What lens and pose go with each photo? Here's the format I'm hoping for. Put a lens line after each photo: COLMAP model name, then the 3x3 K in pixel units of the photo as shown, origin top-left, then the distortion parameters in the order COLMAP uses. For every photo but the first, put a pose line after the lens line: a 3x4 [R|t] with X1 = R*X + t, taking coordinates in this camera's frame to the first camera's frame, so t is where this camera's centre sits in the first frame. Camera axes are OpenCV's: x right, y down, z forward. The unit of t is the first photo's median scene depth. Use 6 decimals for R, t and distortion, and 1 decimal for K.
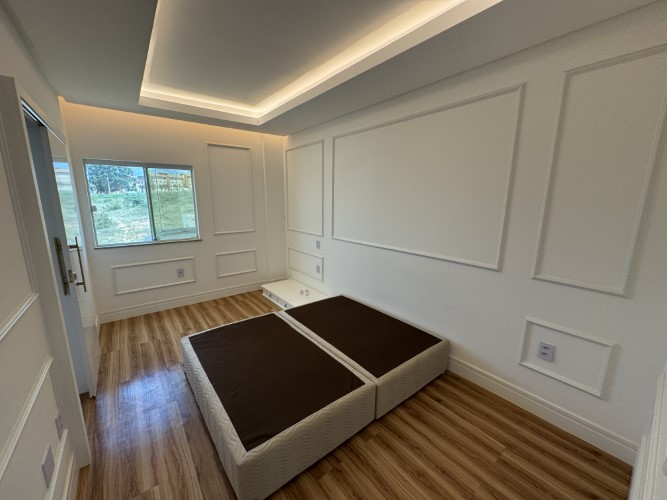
lens RADIAL K [[268.5, 0, 330.8], [0, 268.5, 249.7], [0, 0, 1]] dist [-0.005751, 0.000910]
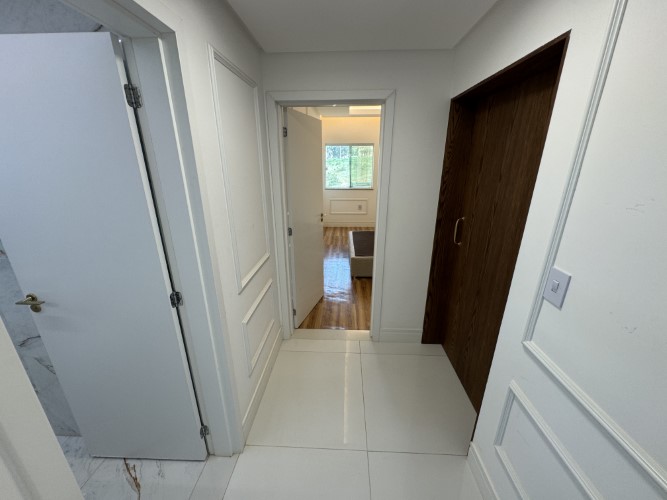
lens RADIAL K [[268.5, 0, 334.2], [0, 268.5, 250.3], [0, 0, 1]] dist [-0.005751, 0.000910]
pose [[0.762605, 0.199909, -0.615200, 0.464730], [-0.118099, 0.978091, 0.171434, 0.082705], [0.635993, -0.058082, 0.769506, -0.494143]]
